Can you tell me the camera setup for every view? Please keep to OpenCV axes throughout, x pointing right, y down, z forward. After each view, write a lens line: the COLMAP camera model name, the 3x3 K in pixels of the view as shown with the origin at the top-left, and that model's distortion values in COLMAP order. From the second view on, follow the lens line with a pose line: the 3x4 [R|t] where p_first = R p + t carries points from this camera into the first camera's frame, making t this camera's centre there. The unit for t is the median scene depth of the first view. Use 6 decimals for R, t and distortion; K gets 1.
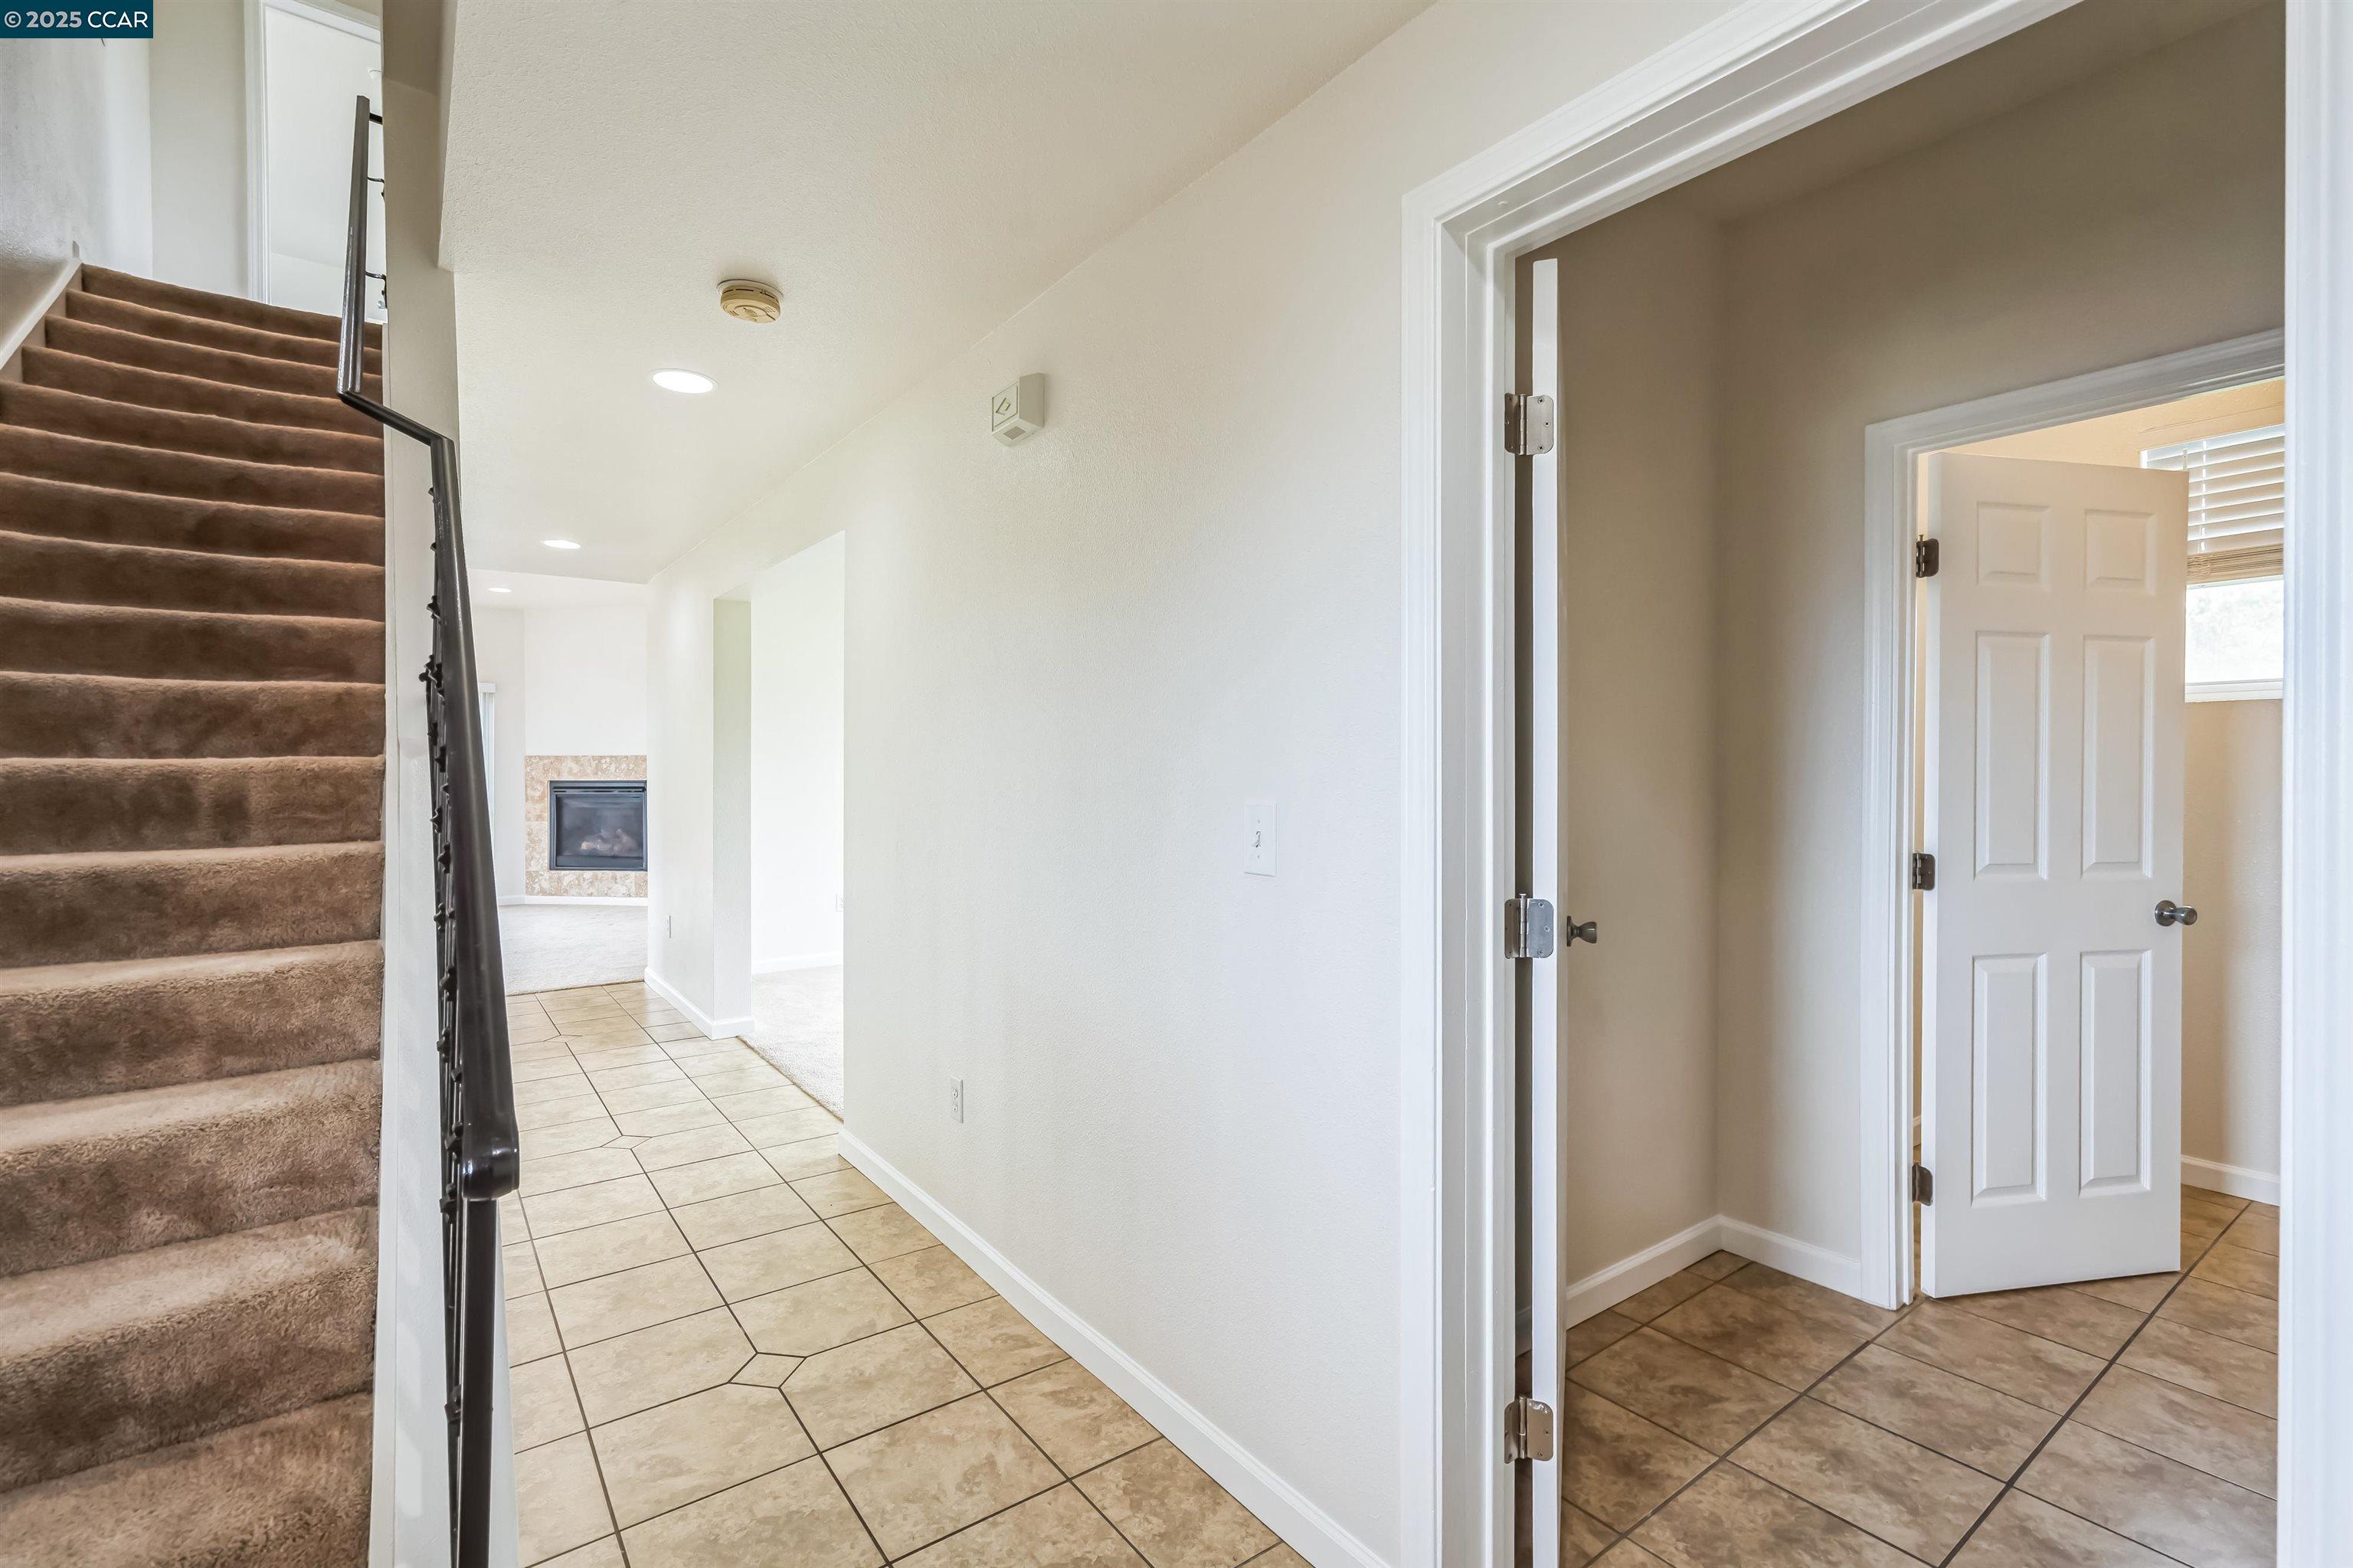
lens RADIAL K [[1072.3, 0, 1177.9], [0, 1072.3, 785.2], [0, 0, 1]] dist [-0.000104, -0.000016]
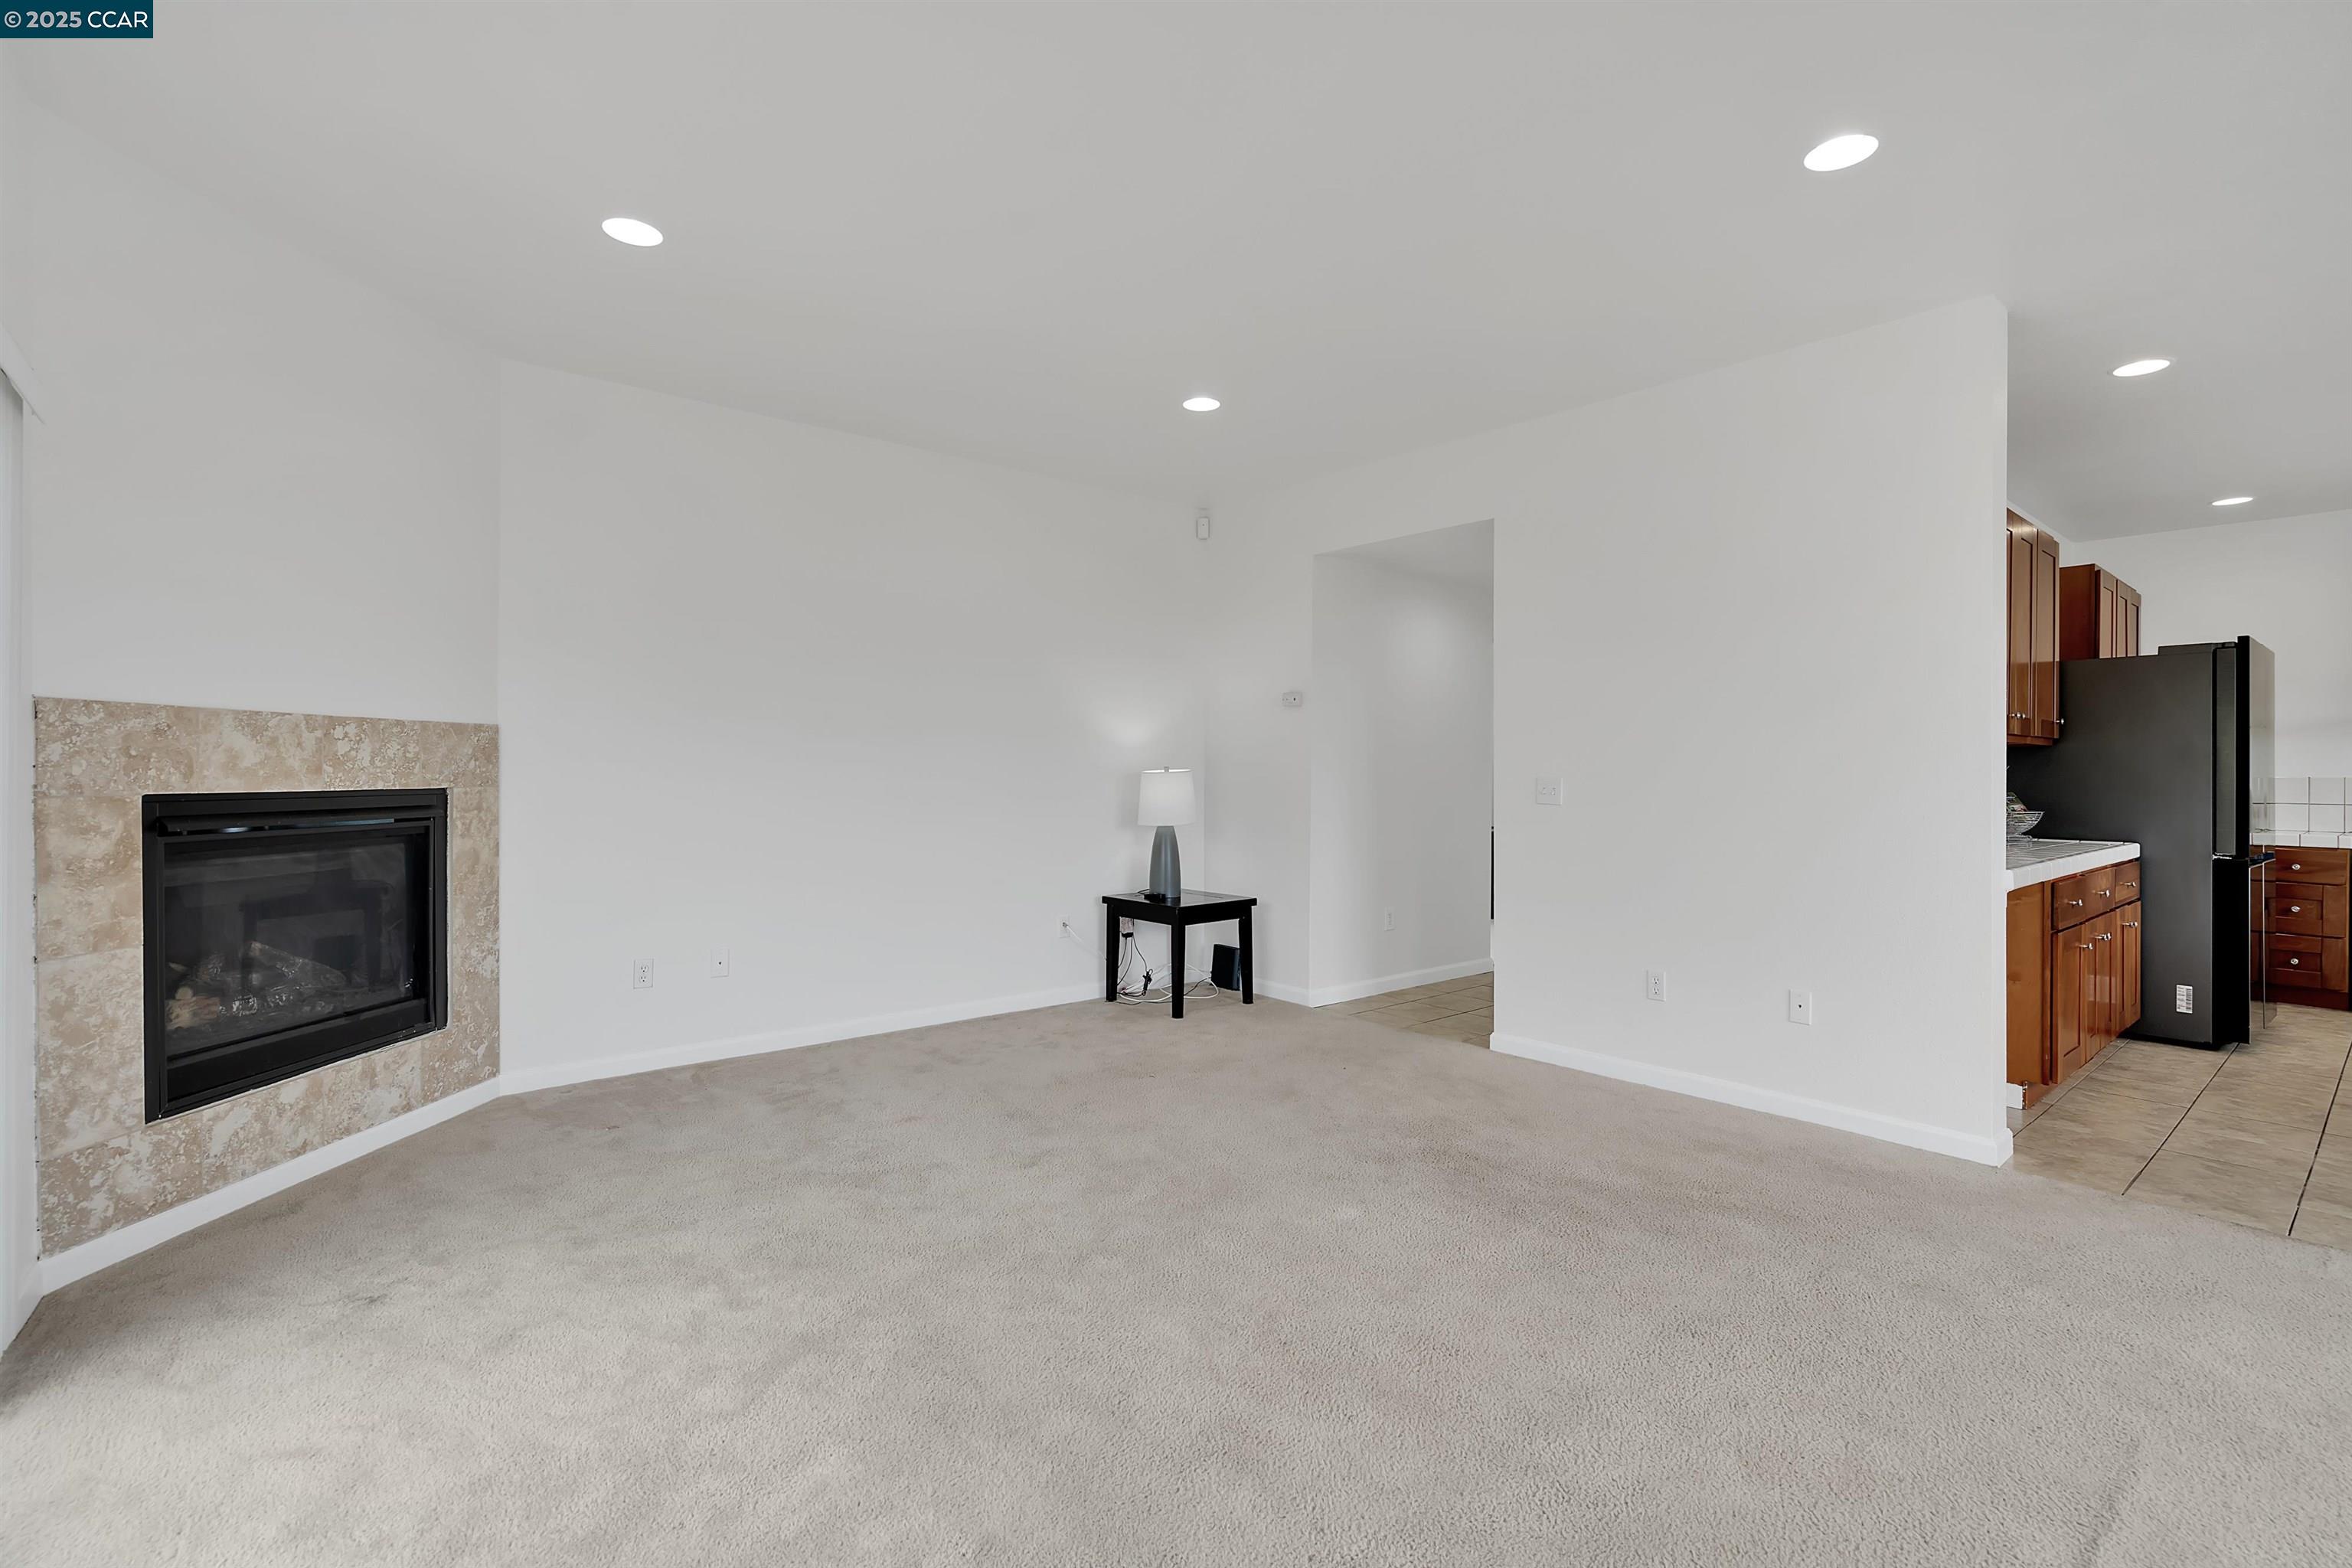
lens RADIAL K [[1054.4, 0, 1169.0], [0, 1054.4, 771.5], [0, 0, 1]] dist [-0.005413, 0.001793]
pose [[-0.061283, 0.000068, 0.998120, -0.872296], [-0.002615, 0.999997, -0.000229, -0.011074], [-0.998117, -0.002624, -0.061283, 0.758345]]
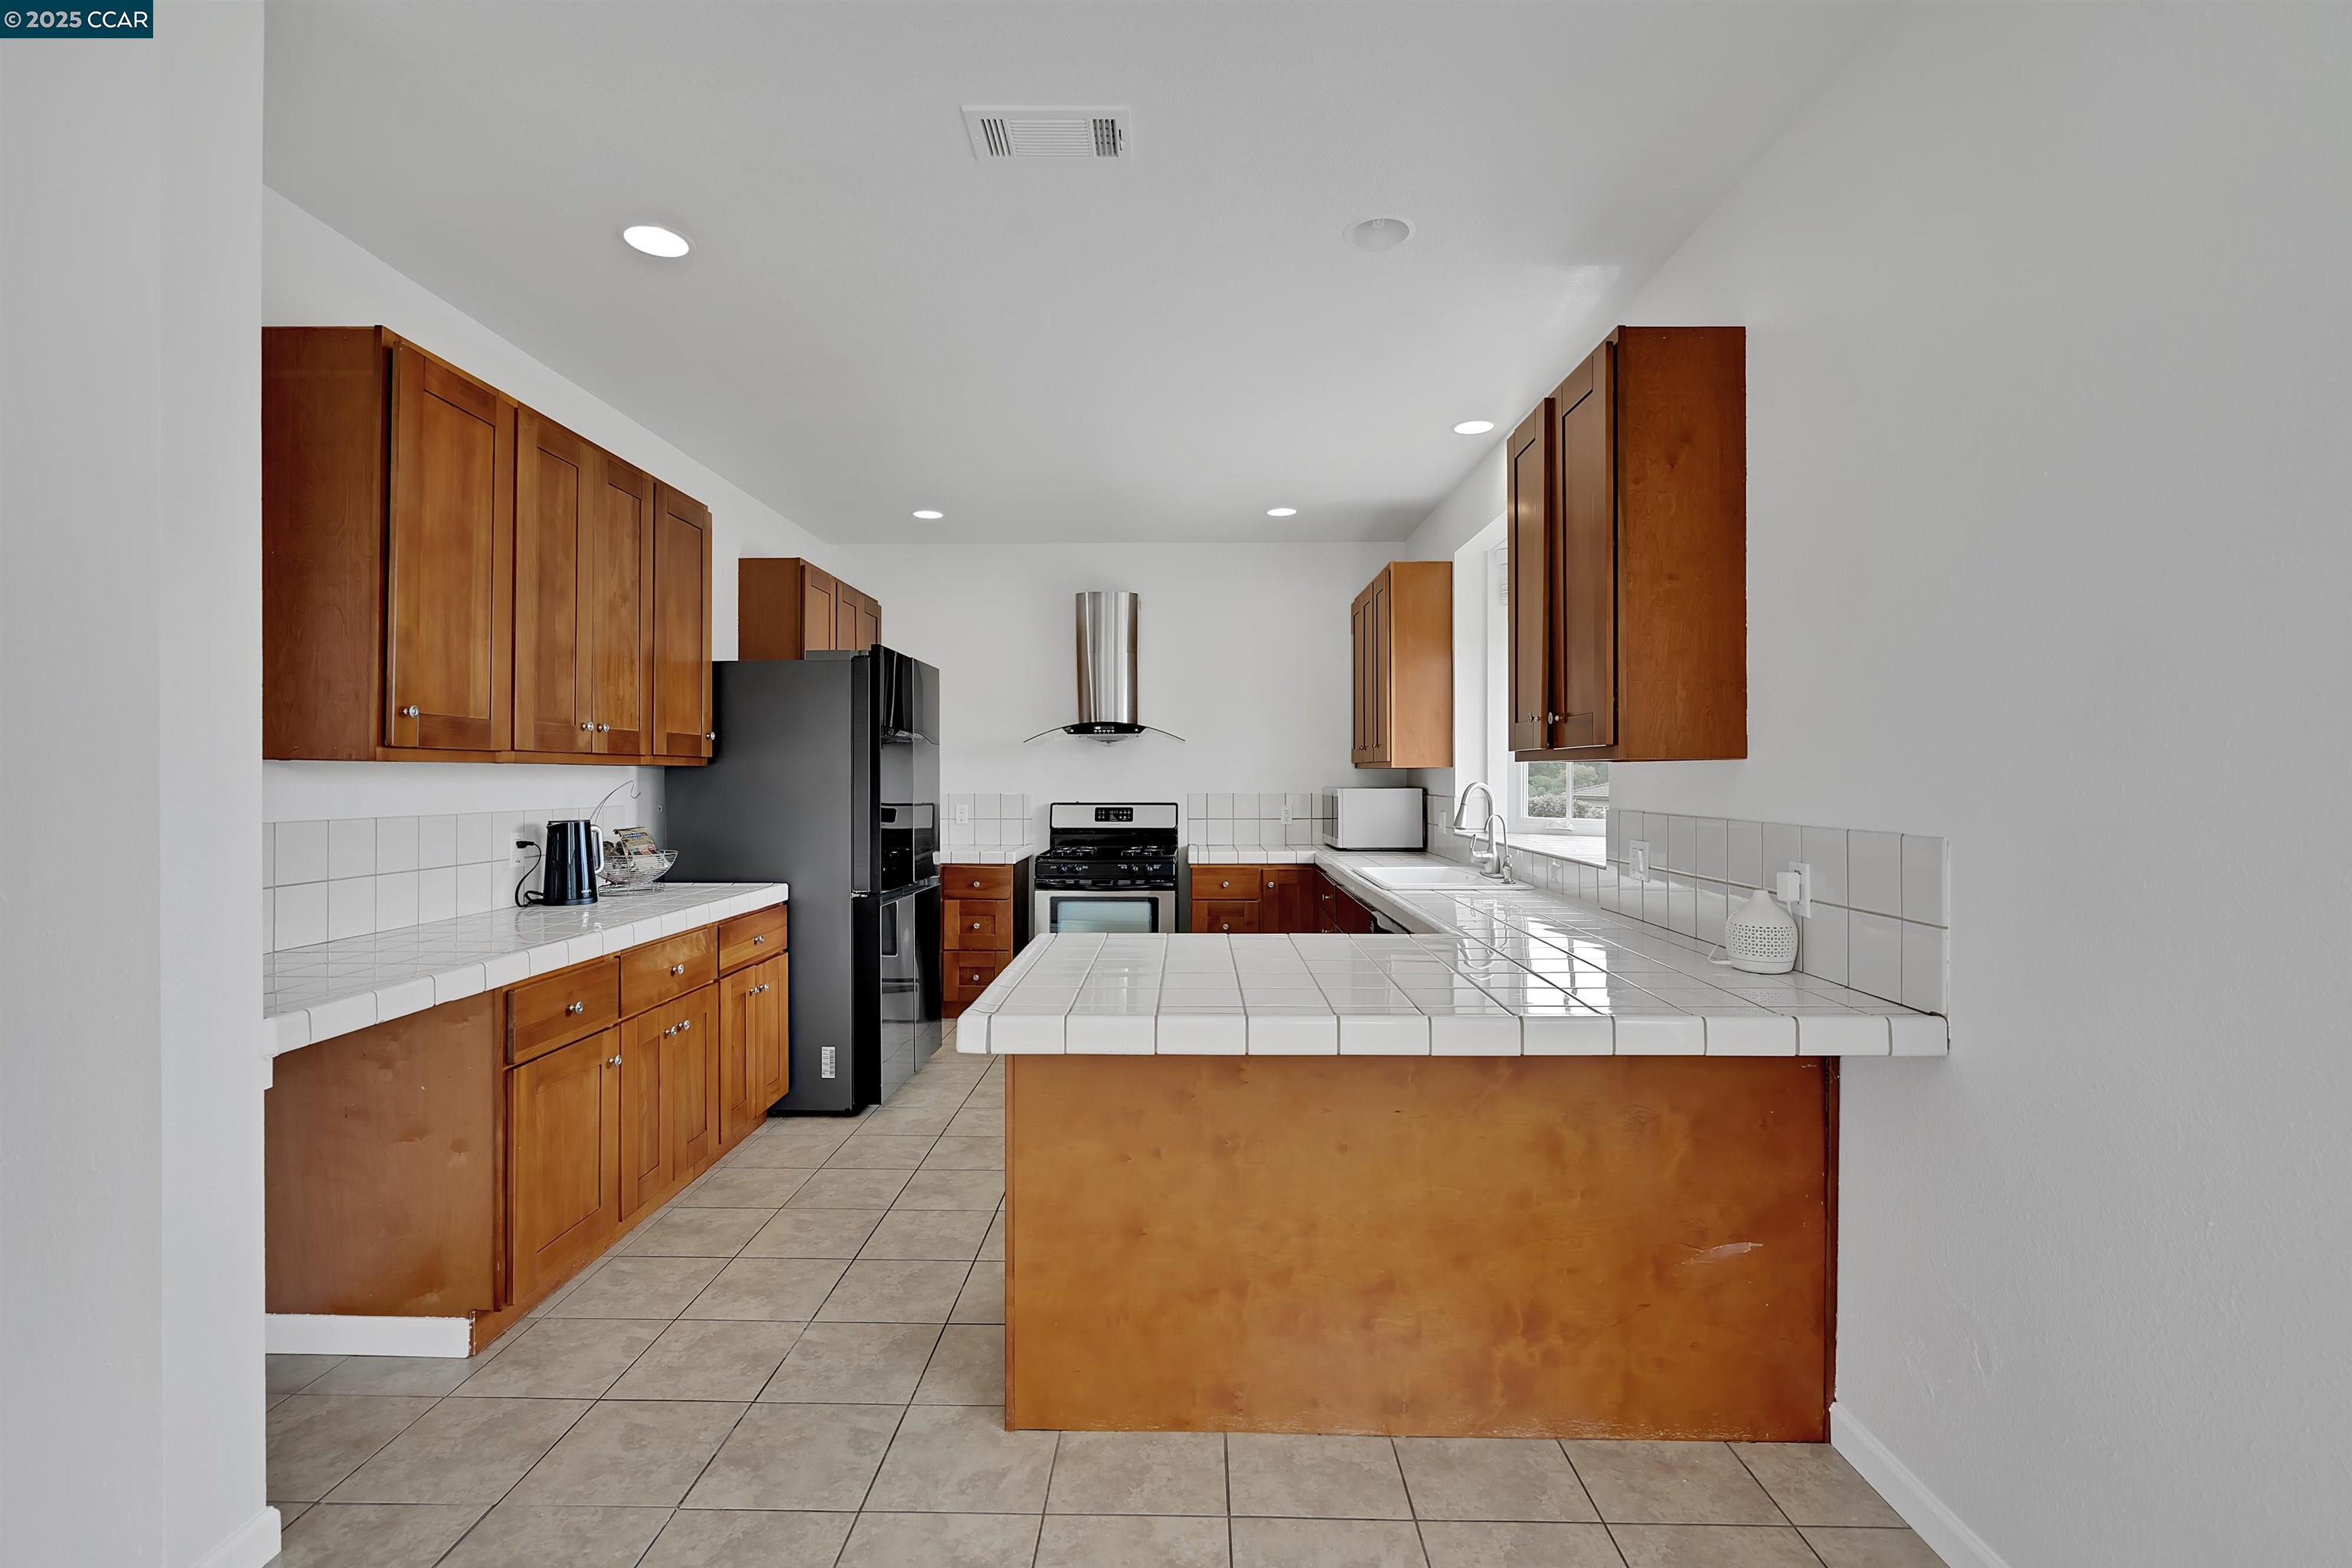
lens RADIAL K [[1054.4, 0, 1171.6], [0, 1054.4, 782.5], [0, 0, 1]] dist [-0.005413, 0.001793]
pose [[-0.797238, -0.004058, 0.603651, -0.797096], [0.000462, 0.999973, 0.007333, -0.019212], [-0.603664, 0.006125, -0.797215, 0.562118]]
